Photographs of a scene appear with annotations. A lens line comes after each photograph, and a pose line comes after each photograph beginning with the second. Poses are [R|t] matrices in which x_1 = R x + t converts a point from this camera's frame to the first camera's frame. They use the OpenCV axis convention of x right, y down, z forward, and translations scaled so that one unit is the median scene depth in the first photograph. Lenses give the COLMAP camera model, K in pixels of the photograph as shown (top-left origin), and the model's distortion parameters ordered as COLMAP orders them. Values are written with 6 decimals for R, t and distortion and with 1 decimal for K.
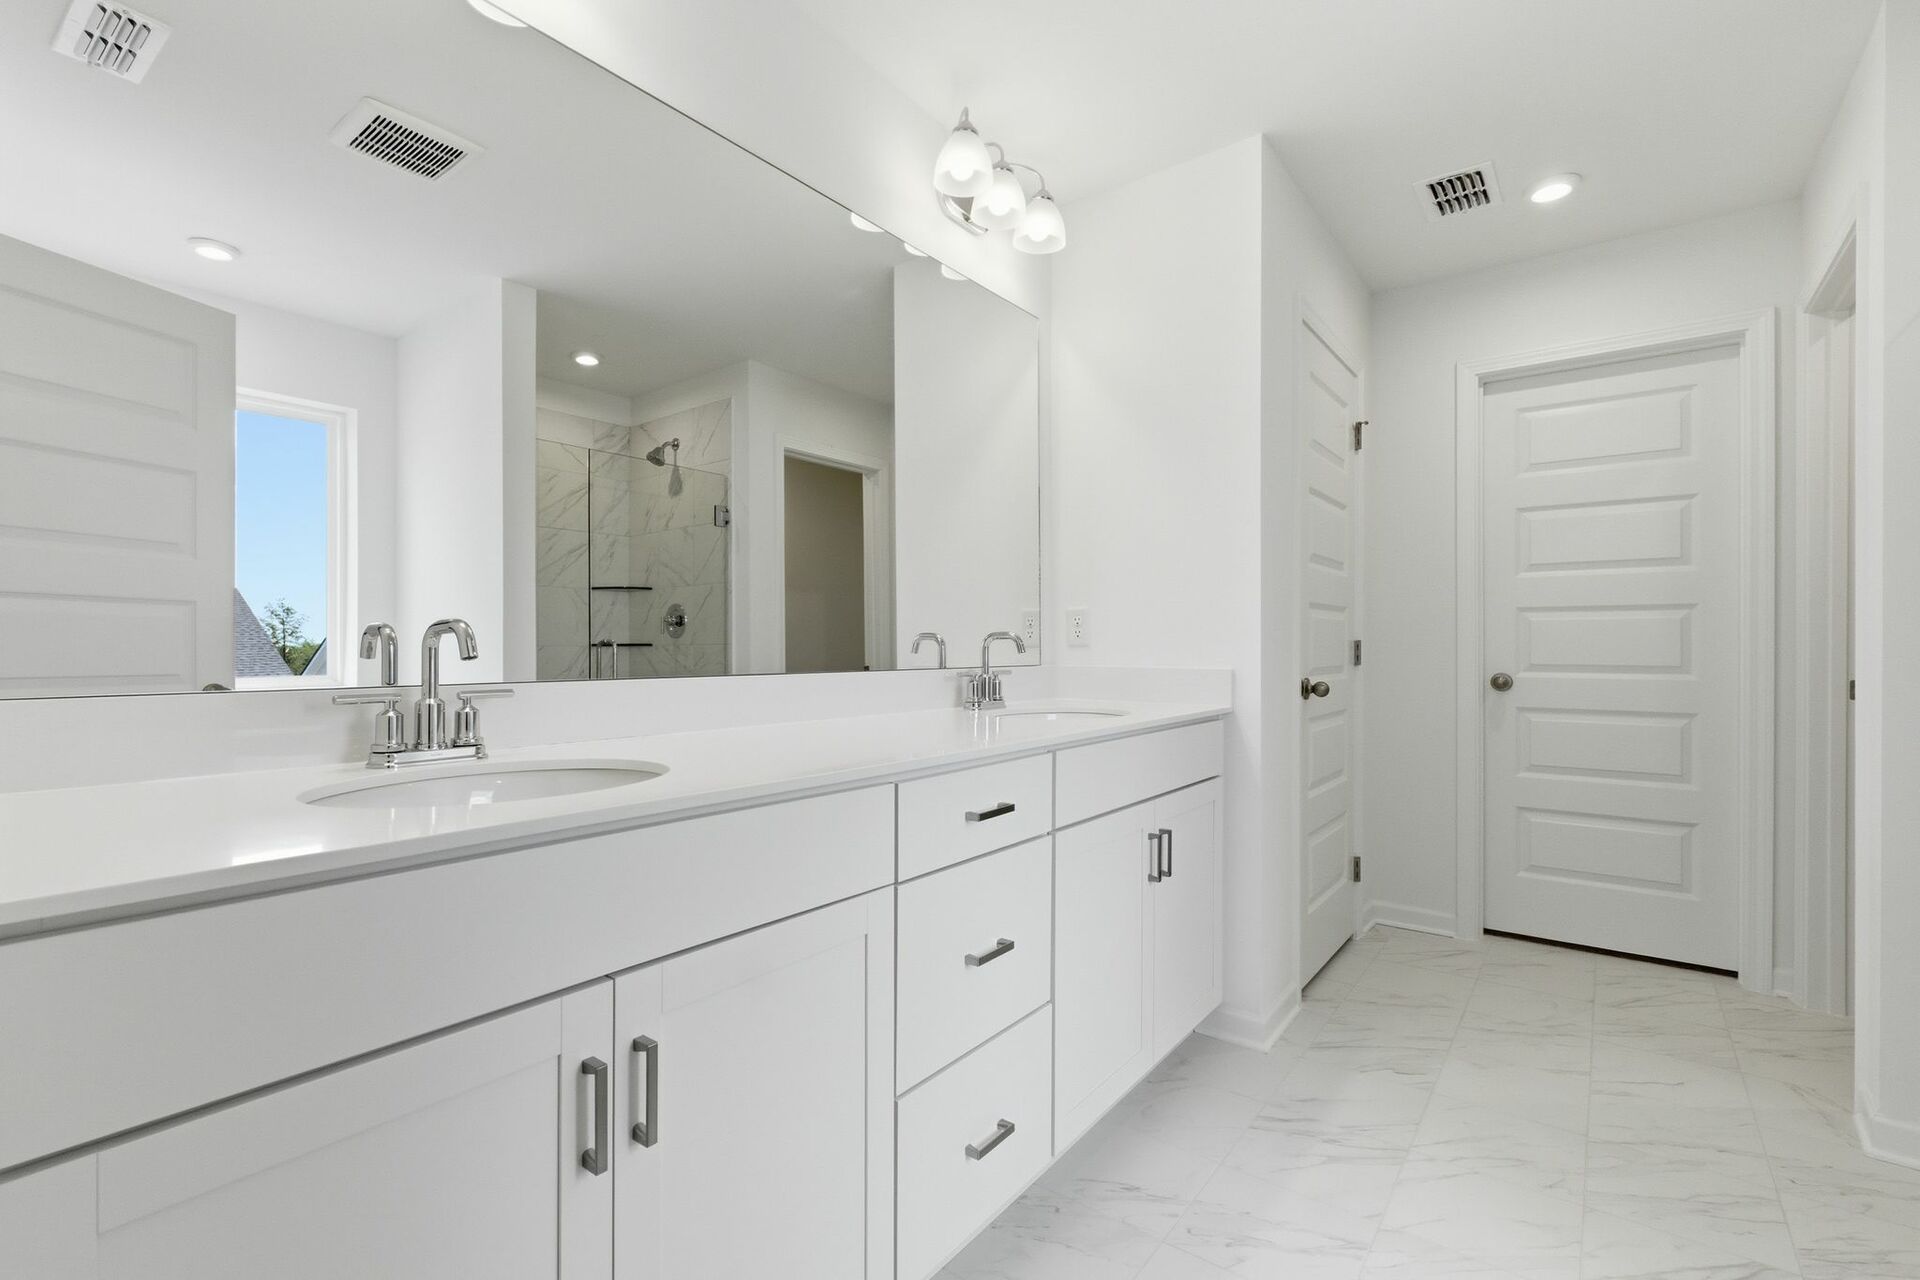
lens RADIAL K [[843.5, 0, 970.1], [0, 843.5, 649.6], [0, 0, 1]] dist [0.002098, 0.000757]
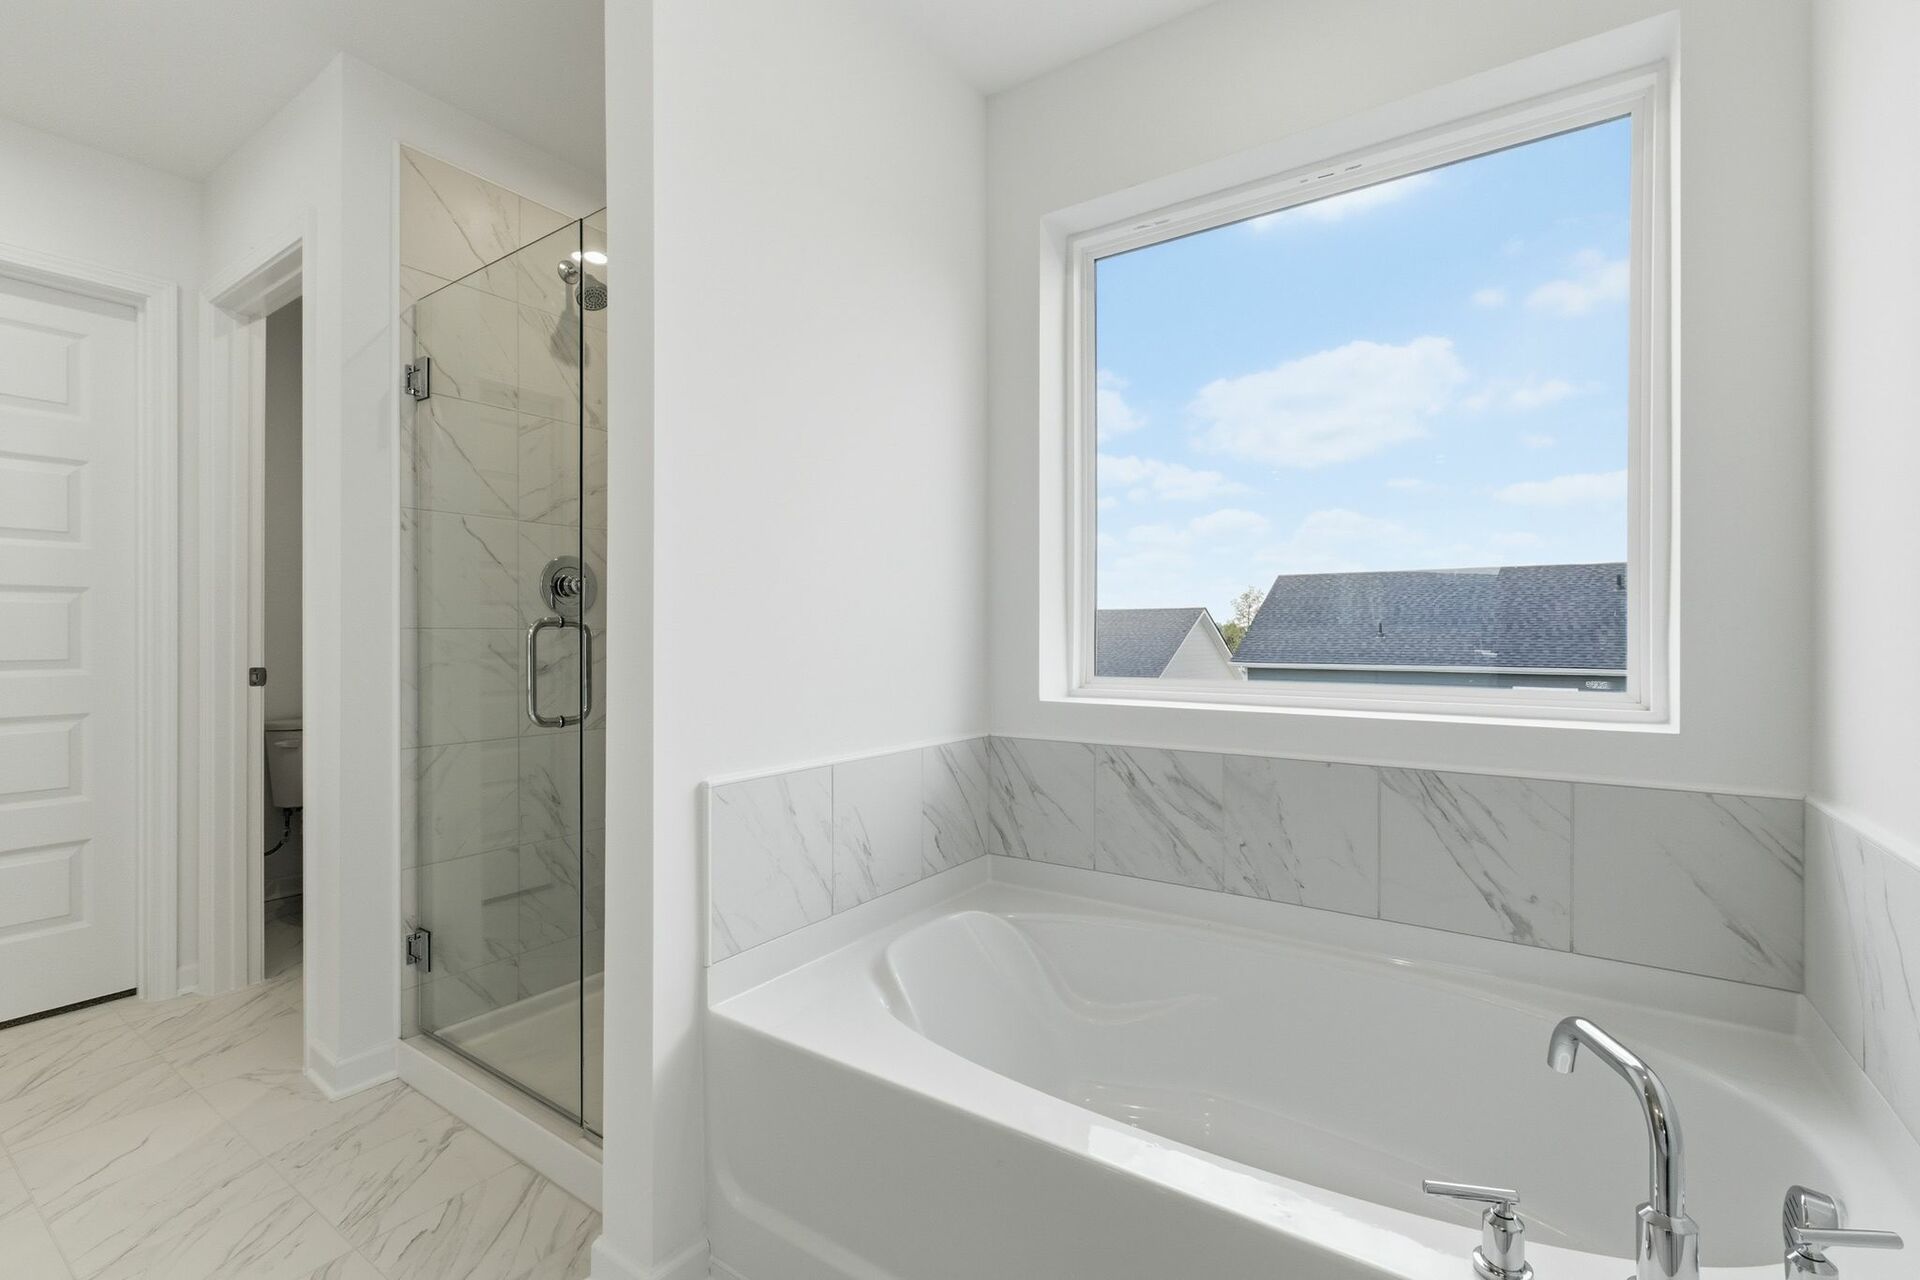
lens RADIAL K [[843.5, 0, 957.2], [0, 843.5, 637.2], [0, 0, 1]] dist [0.002098, 0.000757]
pose [[-0.003750, -0.006342, 0.999973, -0.022233], [0.005076, 0.999967, 0.006361, -0.004297], [-0.999980, 0.005100, -0.003718, 0.123122]]
